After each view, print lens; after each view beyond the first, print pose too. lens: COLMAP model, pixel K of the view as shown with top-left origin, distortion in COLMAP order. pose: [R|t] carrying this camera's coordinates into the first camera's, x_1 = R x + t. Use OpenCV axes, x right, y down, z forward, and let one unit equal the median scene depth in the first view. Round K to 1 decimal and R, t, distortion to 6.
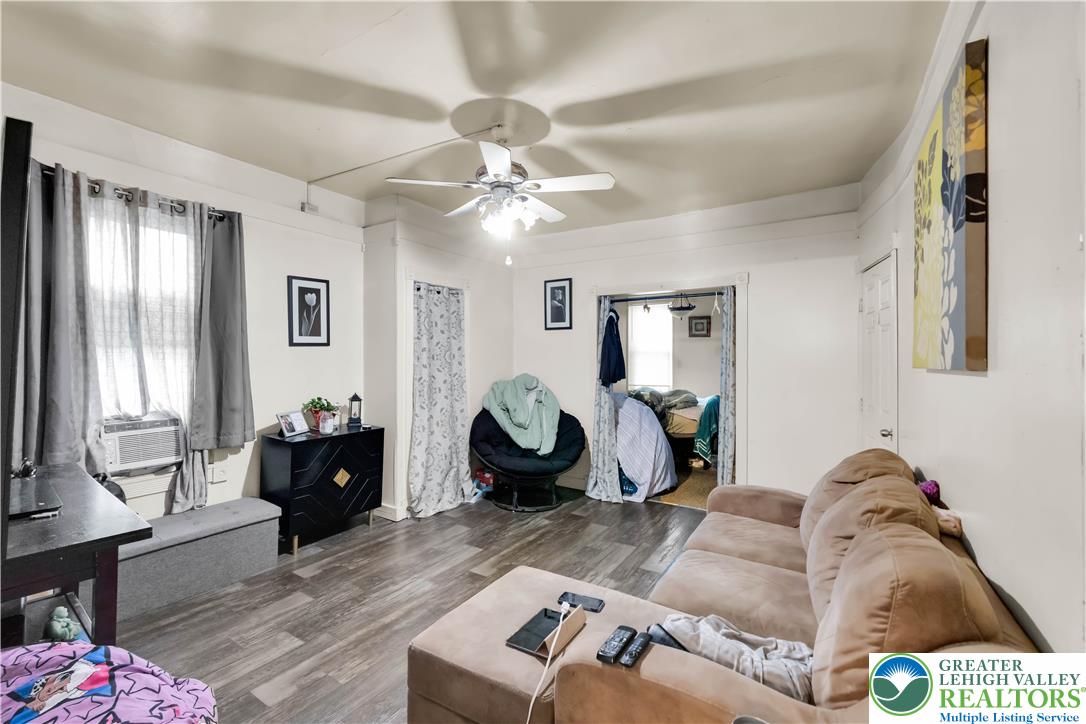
lens RADIAL K [[487.6, 0, 537.6], [0, 487.6, 362.3], [0, 0, 1]] dist [0.000479, 0.000032]
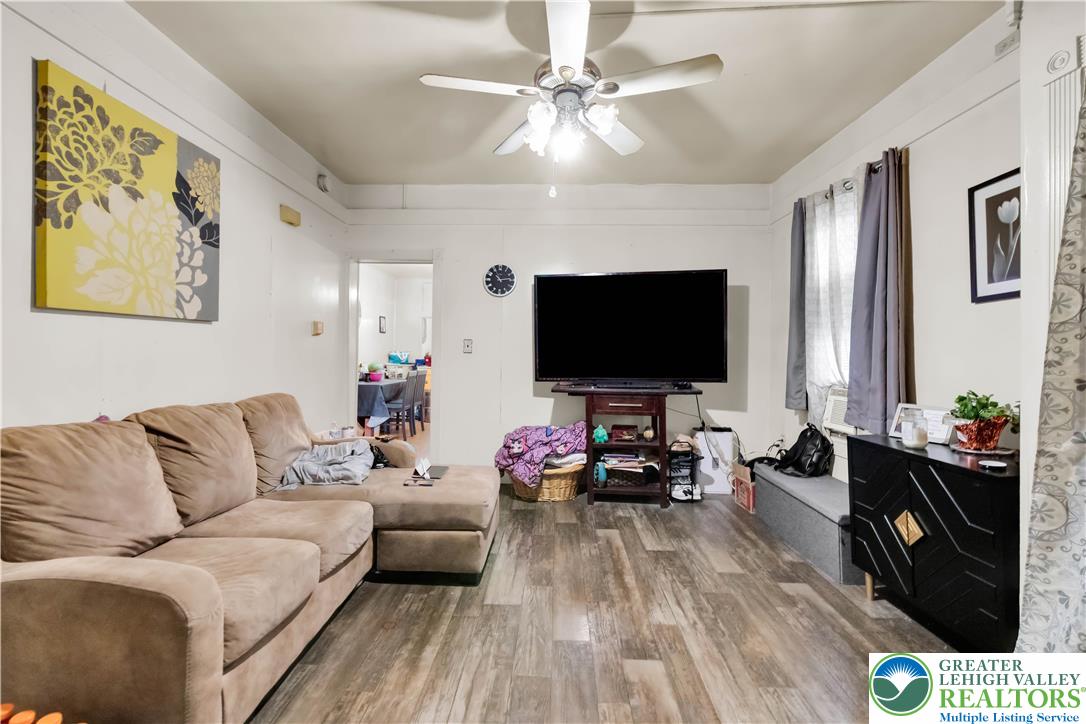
lens RADIAL K [[487.6, 0, 537.1], [0, 487.6, 356.2], [0, 0, 1]] dist [0.000479, 0.000032]
pose [[-0.877631, -0.010744, -0.479217, 0.335052], [-0.016086, 0.999846, 0.007043, 0.048171], [0.479067, 0.013890, -0.877668, 1.662042]]
